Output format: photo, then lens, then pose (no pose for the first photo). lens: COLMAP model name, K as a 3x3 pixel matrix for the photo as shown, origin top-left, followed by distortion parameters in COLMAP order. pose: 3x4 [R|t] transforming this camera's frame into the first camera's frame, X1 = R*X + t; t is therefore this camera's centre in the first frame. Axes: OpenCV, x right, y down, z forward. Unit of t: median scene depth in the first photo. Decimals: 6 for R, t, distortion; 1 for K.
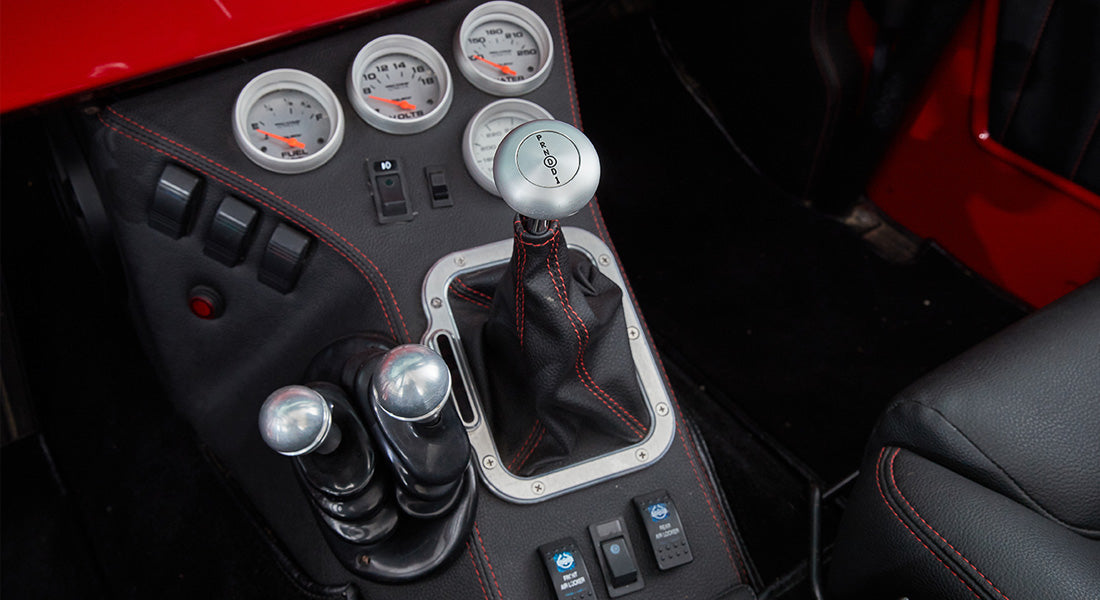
lens RADIAL K [[978.4, 0, 550.0], [0, 978.4, 300.0], [0, 0, 1]] dist [-0.016566, -0.010134]
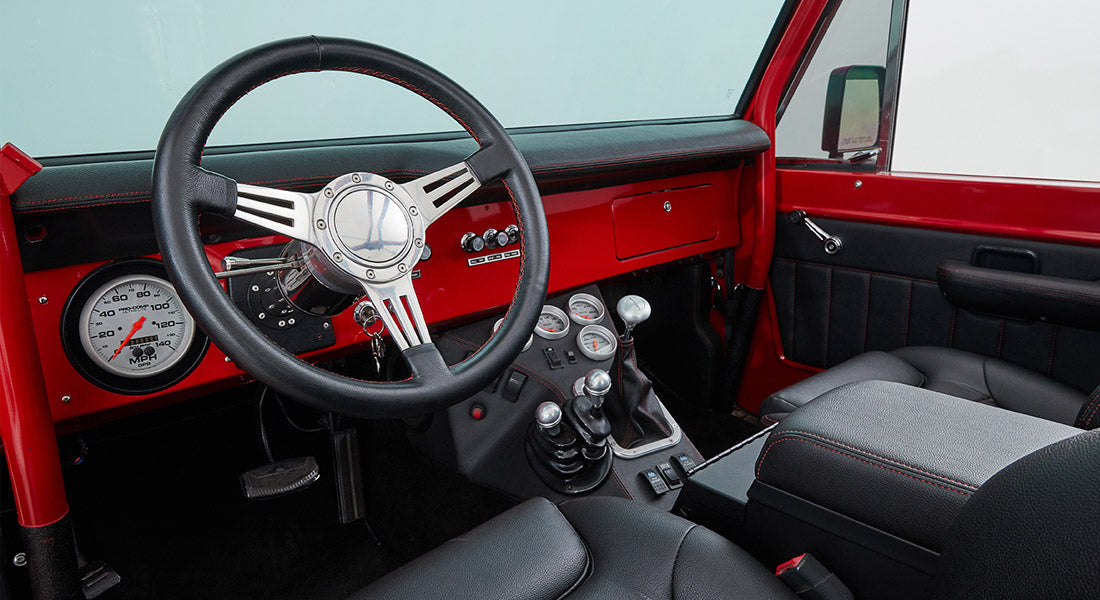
lens RADIAL K [[806.0, 0, 550.0], [0, 806.0, 300.0], [0, 0, 1]] dist [-0.000622, -0.000282]
pose [[0.990201, -0.072816, 0.119159, -0.409522], [0.118767, 0.887960, -0.444322, 0.681412], [-0.073455, 0.454120, 0.887907, -0.922611]]
